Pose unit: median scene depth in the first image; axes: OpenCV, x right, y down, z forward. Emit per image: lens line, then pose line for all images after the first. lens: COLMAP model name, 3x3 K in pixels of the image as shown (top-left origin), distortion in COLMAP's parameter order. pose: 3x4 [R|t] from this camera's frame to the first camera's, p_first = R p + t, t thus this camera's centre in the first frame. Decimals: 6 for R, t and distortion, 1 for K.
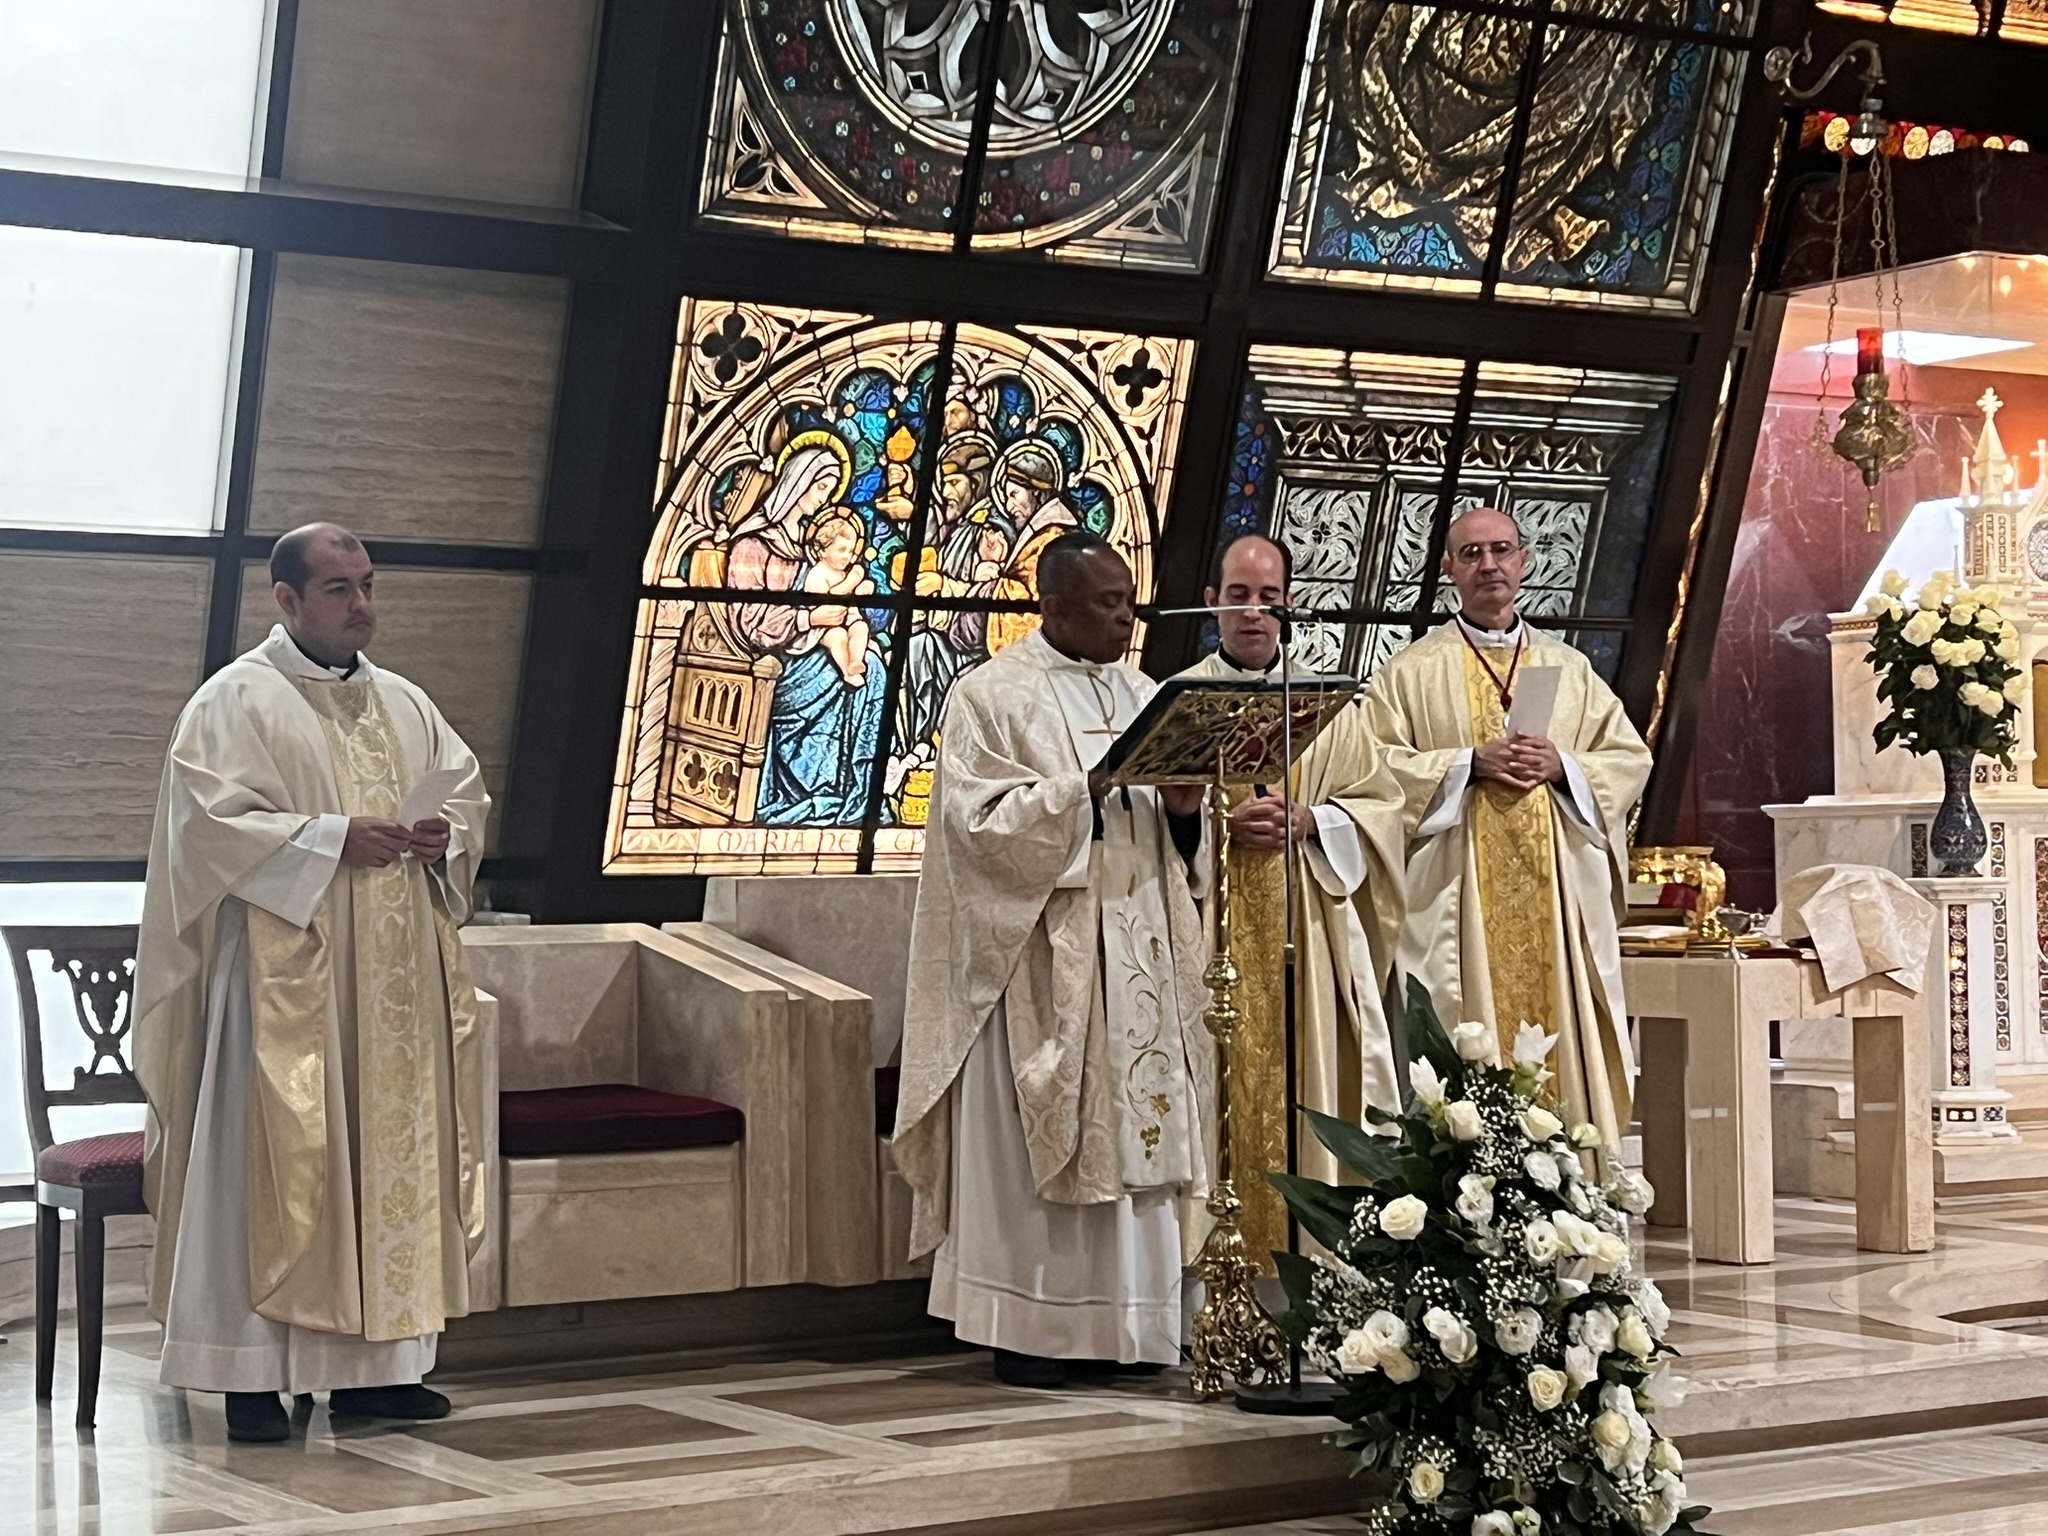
lens RADIAL K [[3858.3, 0, 1018.1], [0, 3858.3, 785.2], [0, 0, 1]] dist [0.119031, 0.000000]
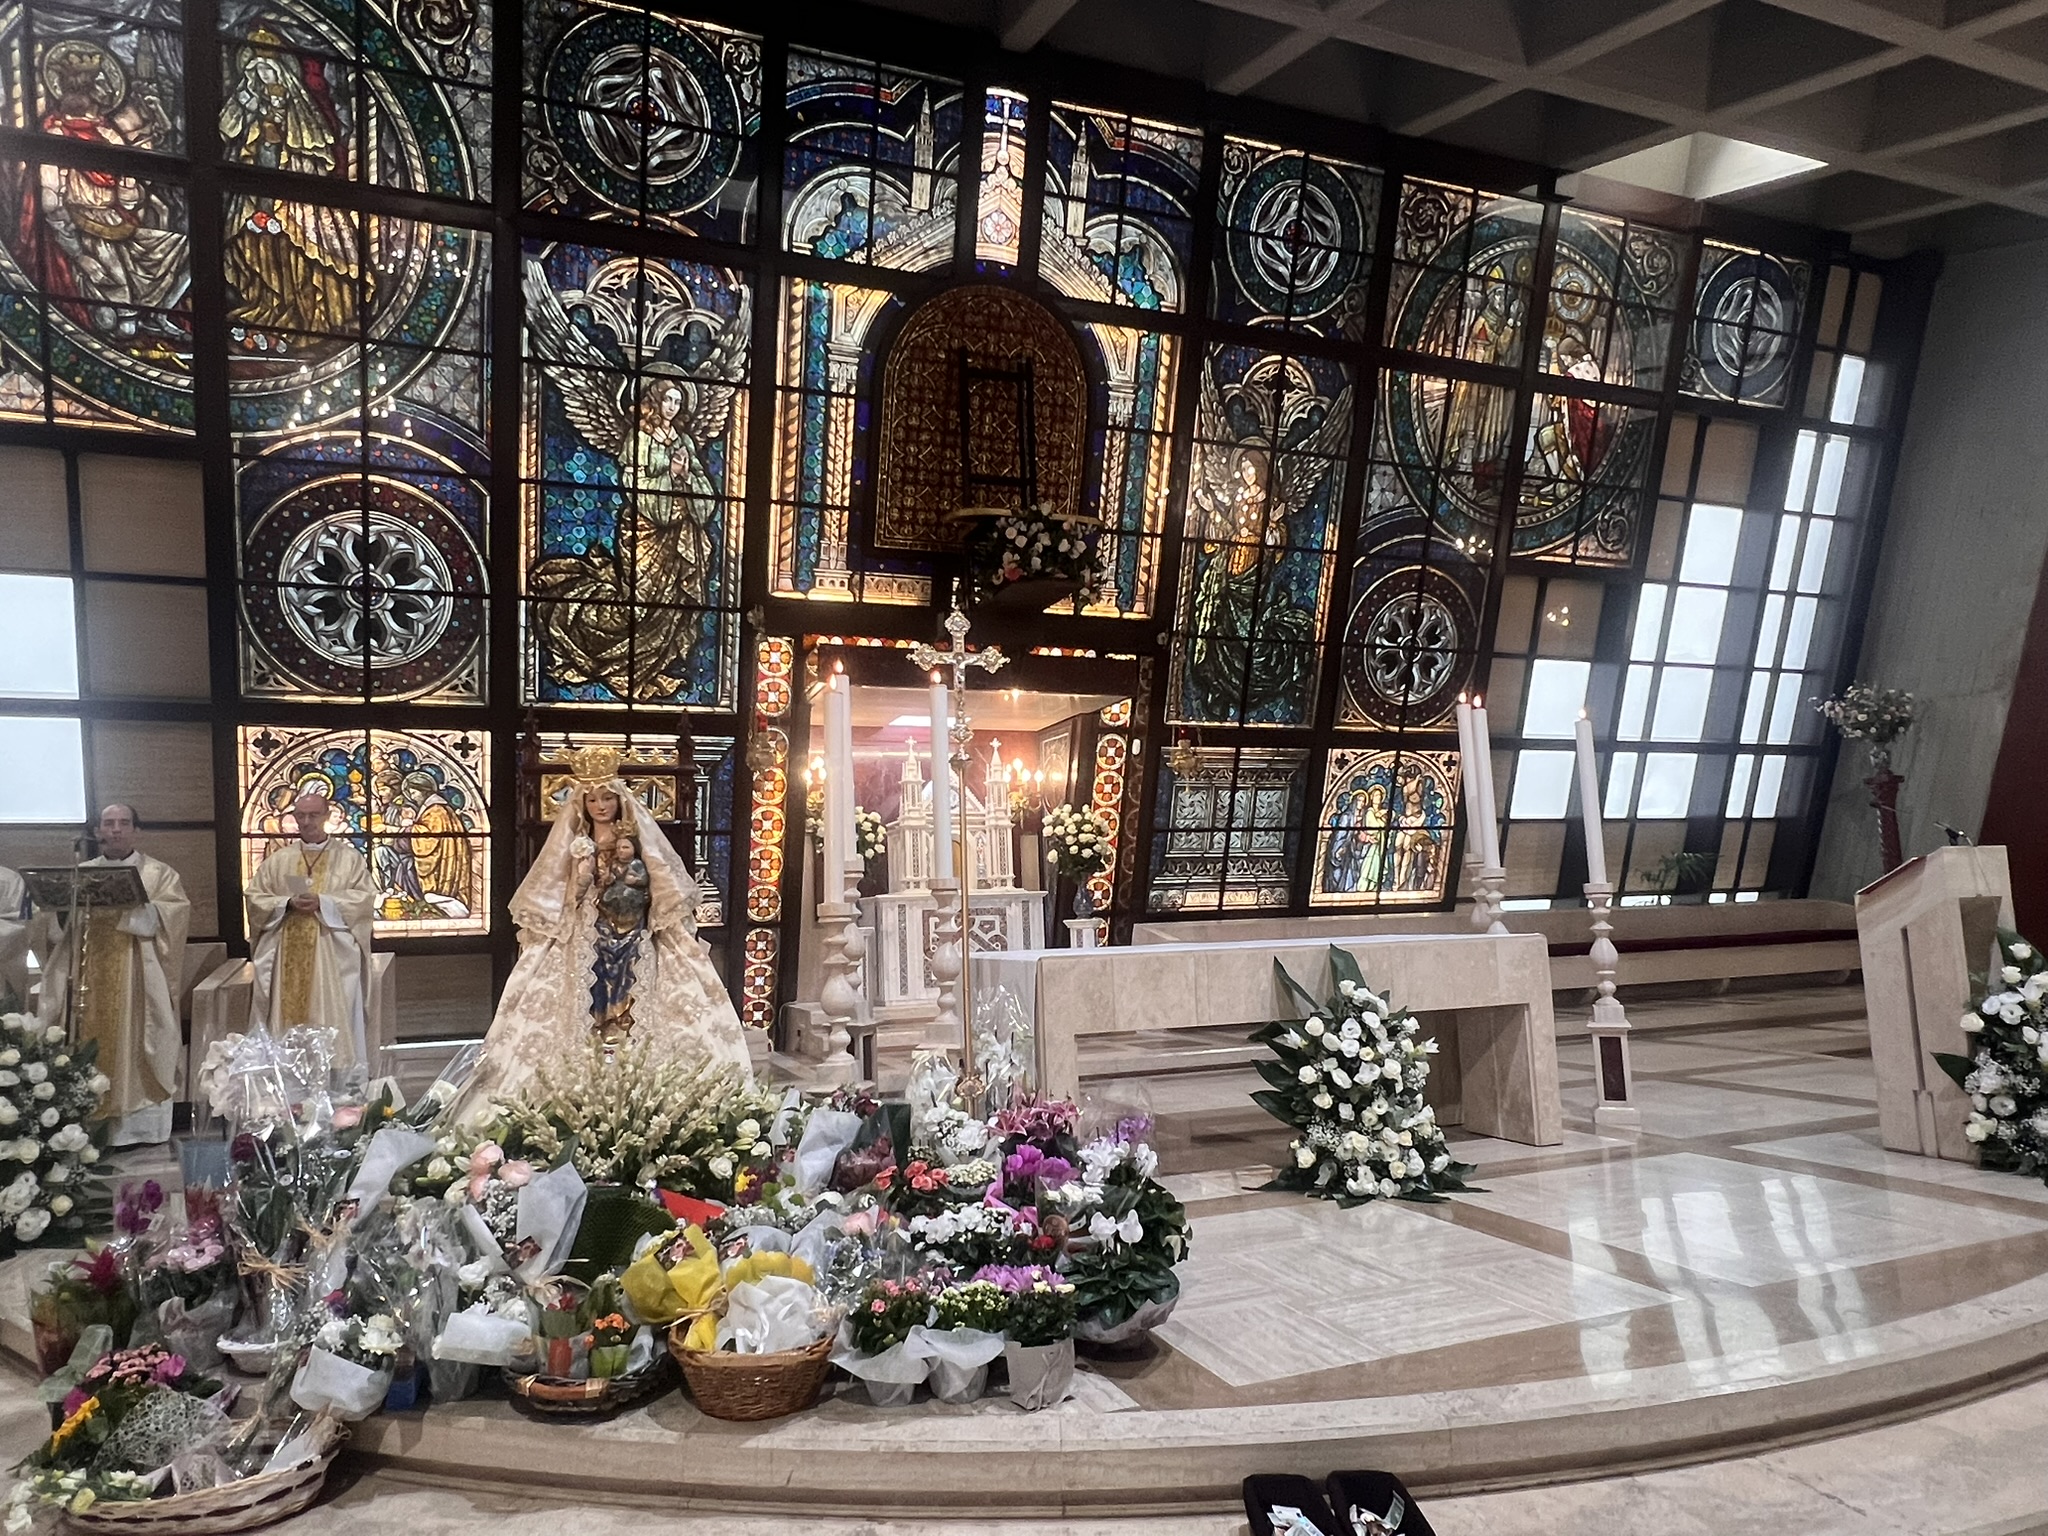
lens RADIAL K [[1229.7, 0, 1012.4], [0, 1229.7, 773.8], [0, 0, 1]] dist [-0.006619, 0.001671]
pose [[0.978665, -0.048373, -0.199685, 0.576303], [0.029141, 0.994745, -0.098150, 0.006171], [0.203384, 0.090237, 0.974932, 0.263947]]
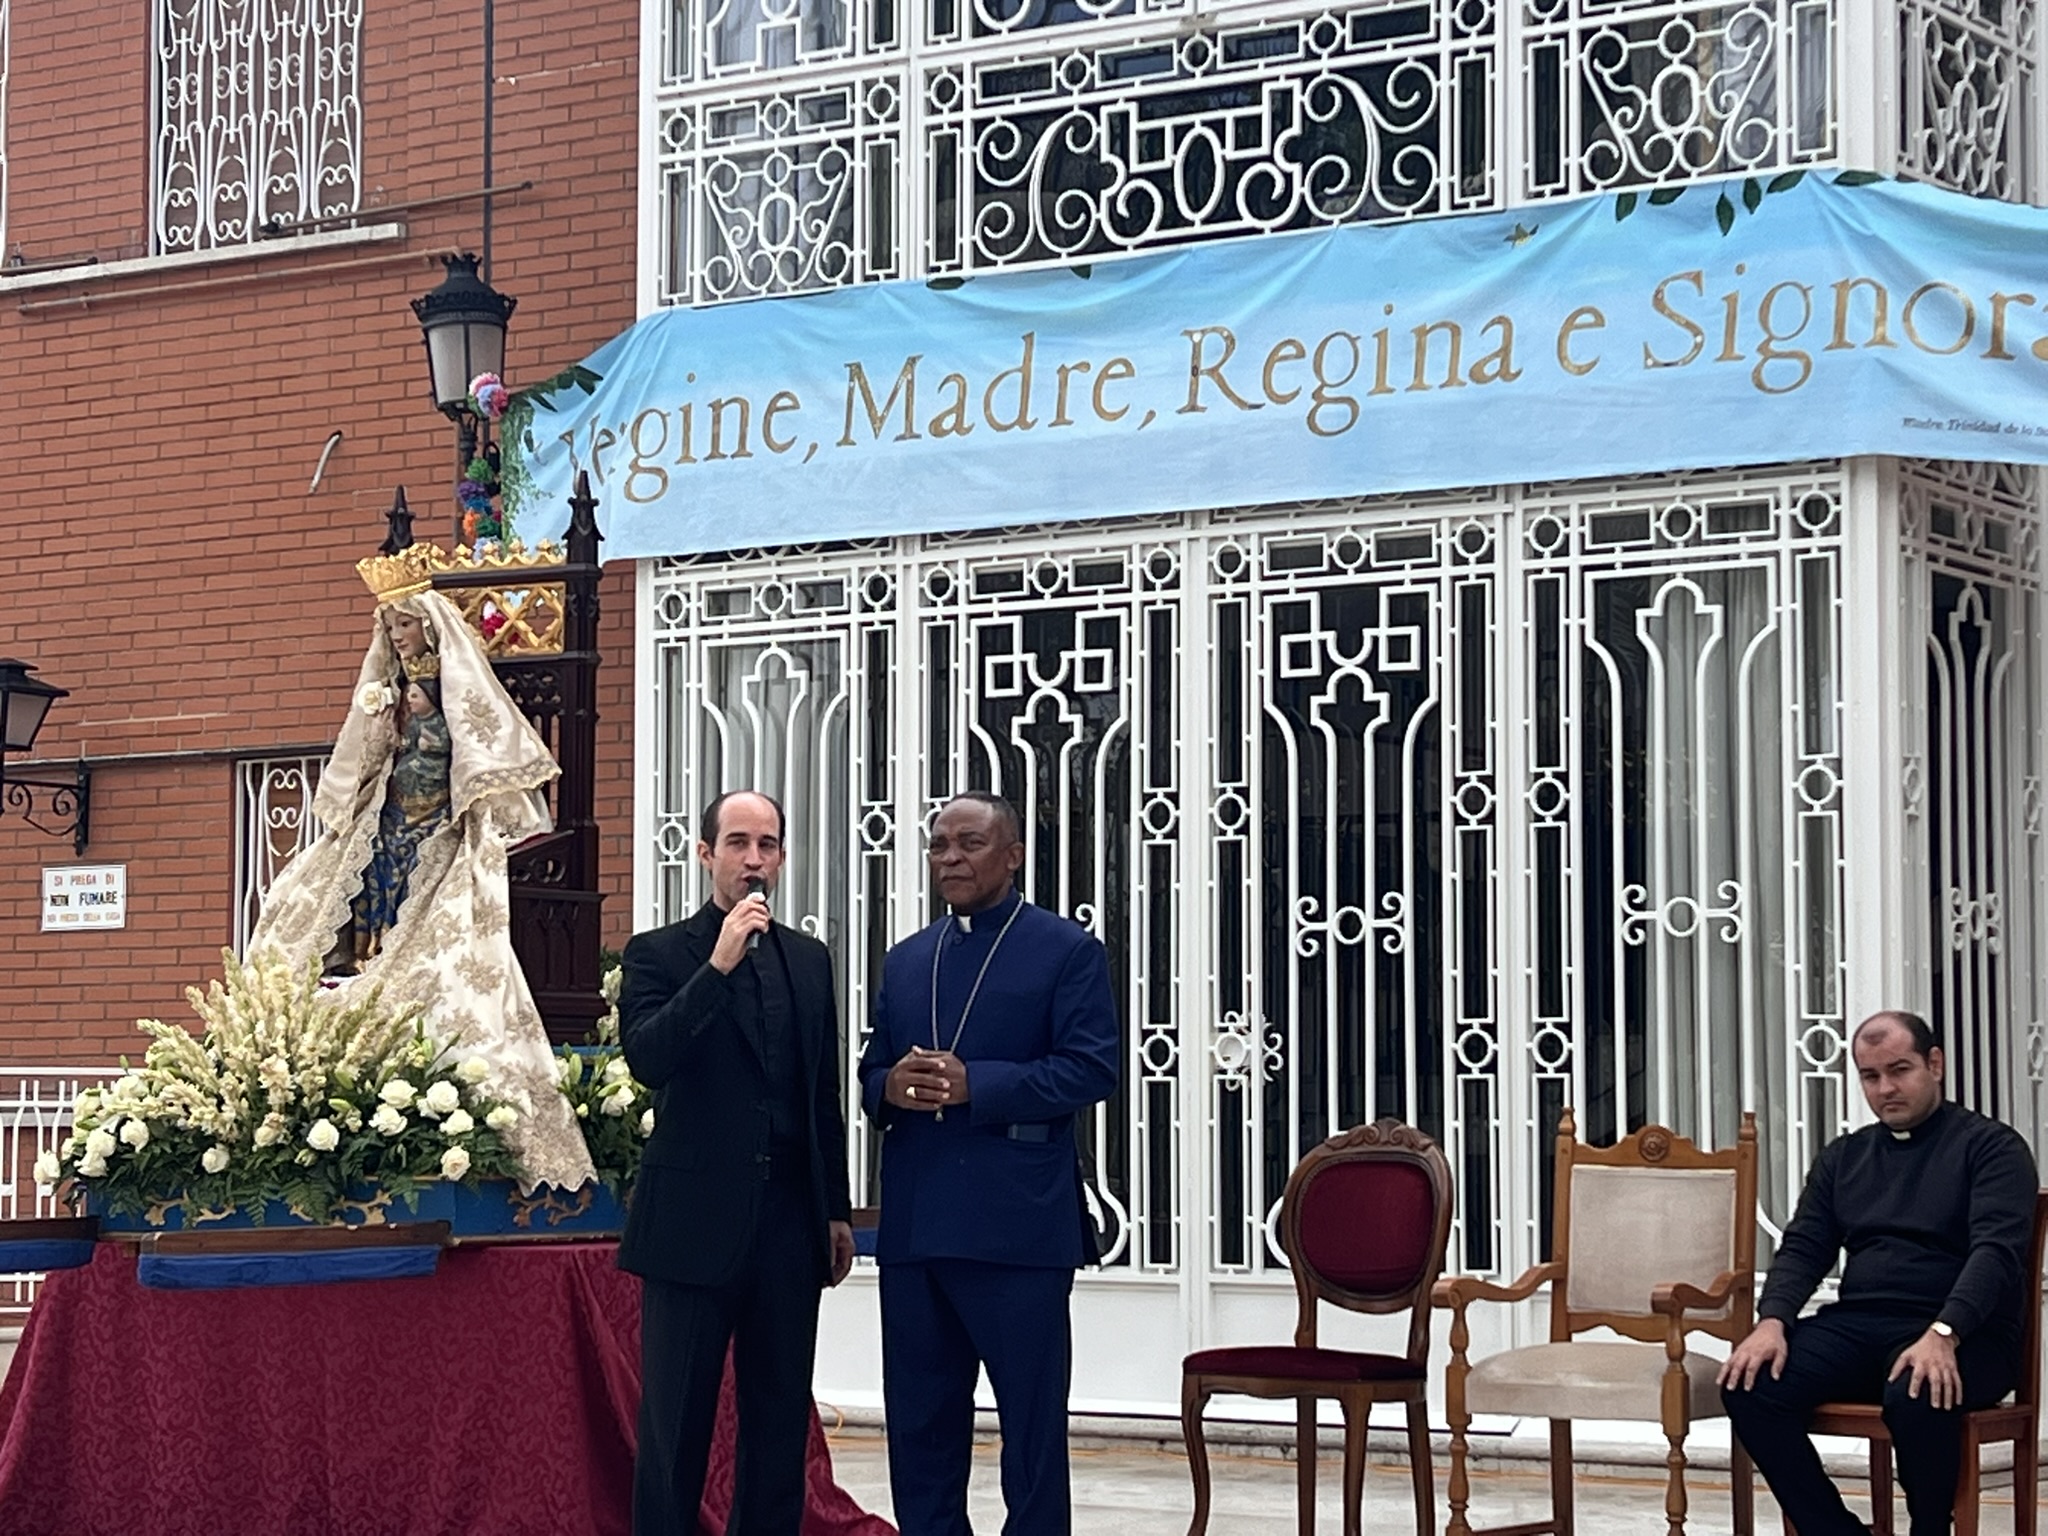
lens RADIAL K [[4528.4, 0, 1009.2], [0, 4528.4, 769.7], [0, 0, 1]] dist [0.200082, 0.000000]
pose [[0.414568, -0.054541, -0.908383, 1.407200], [-0.003850, 0.998088, -0.061684, 0.070063], [0.910010, 0.029069, 0.413565, 0.350382]]
